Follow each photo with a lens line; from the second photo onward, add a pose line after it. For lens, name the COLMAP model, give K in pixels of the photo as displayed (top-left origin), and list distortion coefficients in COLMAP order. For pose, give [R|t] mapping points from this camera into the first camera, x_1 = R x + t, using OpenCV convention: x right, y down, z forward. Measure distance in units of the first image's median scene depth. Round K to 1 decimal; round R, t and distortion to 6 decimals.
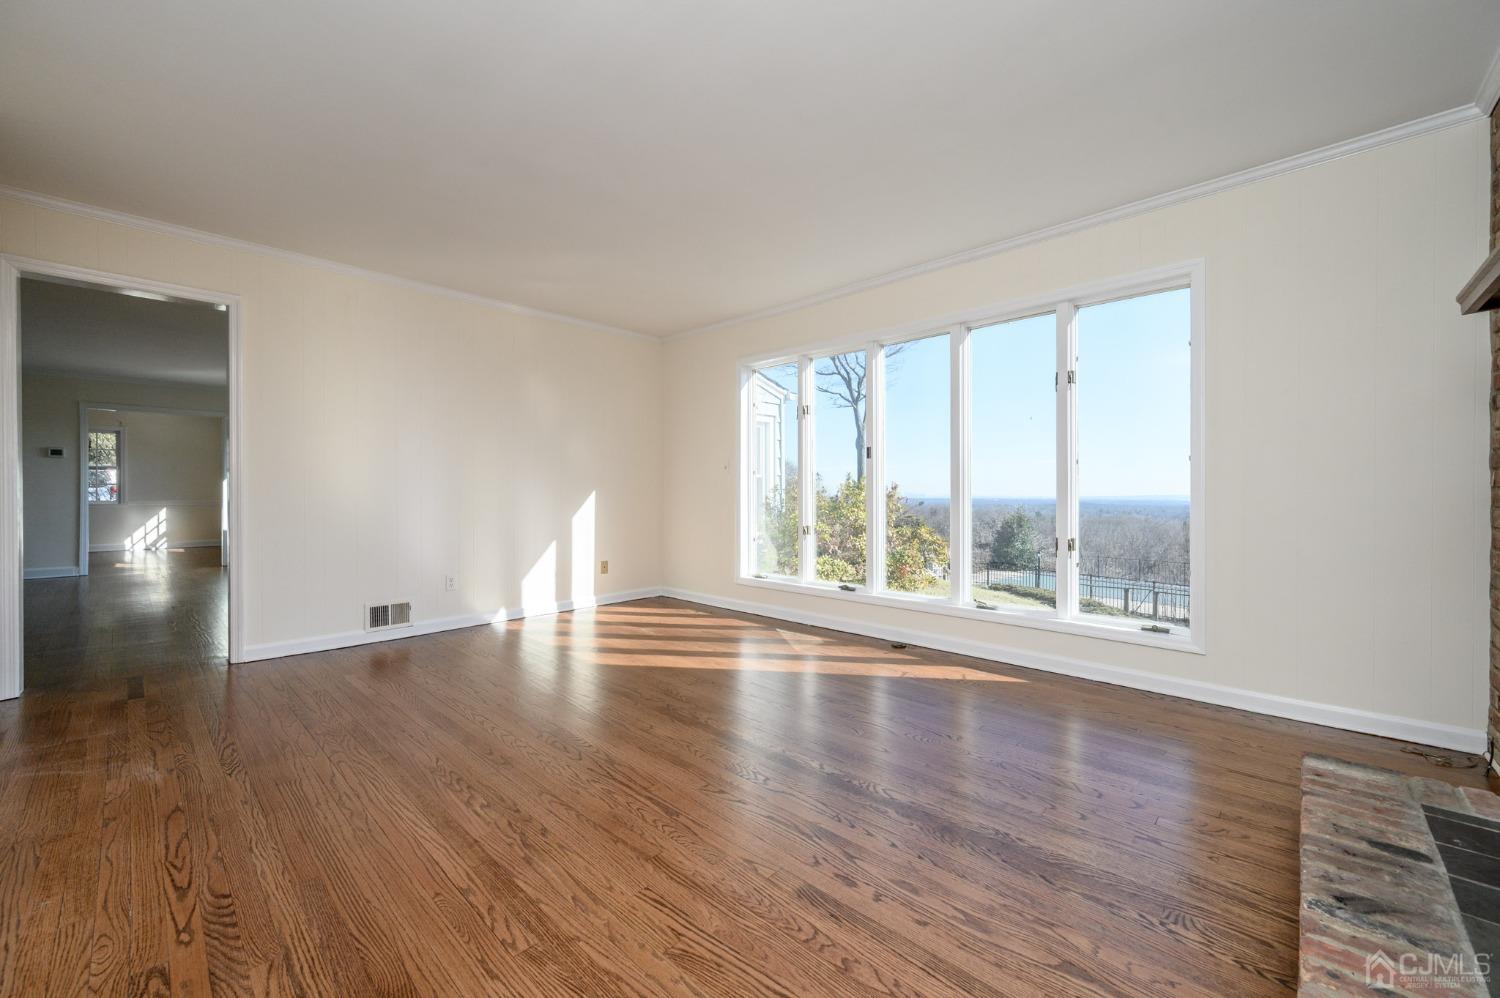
lens RADIAL K [[589.2, 0, 755.7], [0, 589.2, 489.0], [0, 0, 1]] dist [-0.001233, 0.000289]
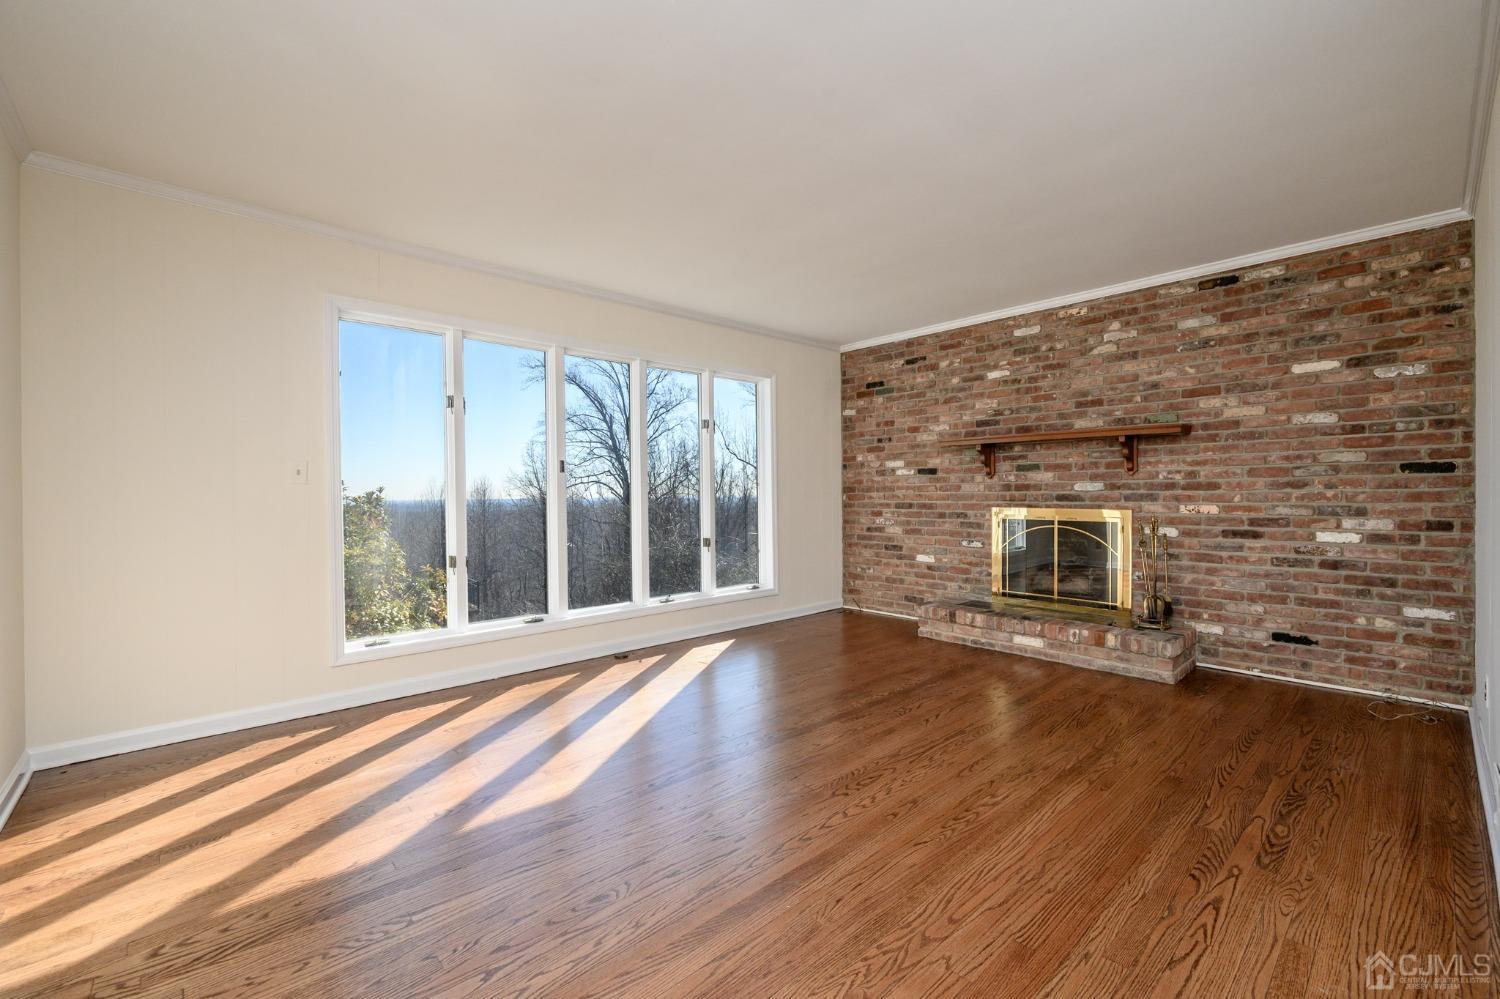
lens RADIAL K [[625.9, 0, 756.5], [0, 625.9, 500.9], [0, 0, 1]] dist [-0.015839, -0.000413]
pose [[0.071722, -0.011763, 0.997355, -1.898415], [0.007394, 0.999909, 0.011262, -0.043019], [-0.997397, 0.006567, 0.071802, 1.553427]]
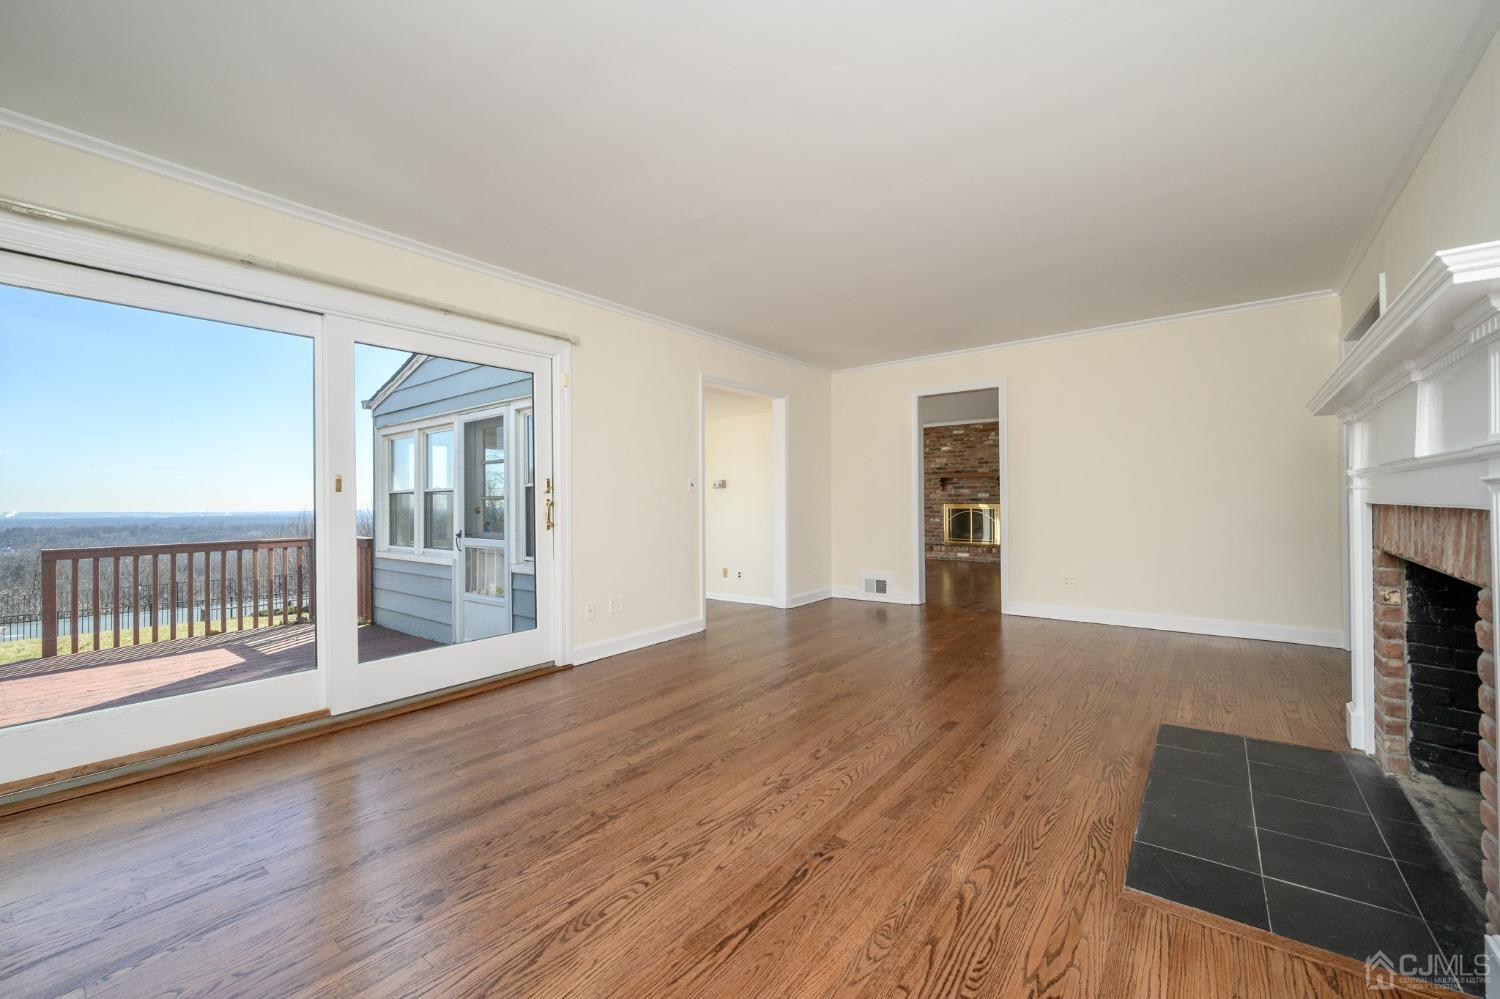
lens RADIAL K [[589.2, 0, 746.2], [0, 589.2, 498.8], [0, 0, 1]] dist [-0.001233, 0.000289]
pose [[-0.082262, -0.002499, 0.996608, -3.380084], [0.013822, 0.999898, 0.003648, -0.060649], [-0.996515, 0.014075, -0.082219, 2.365484]]
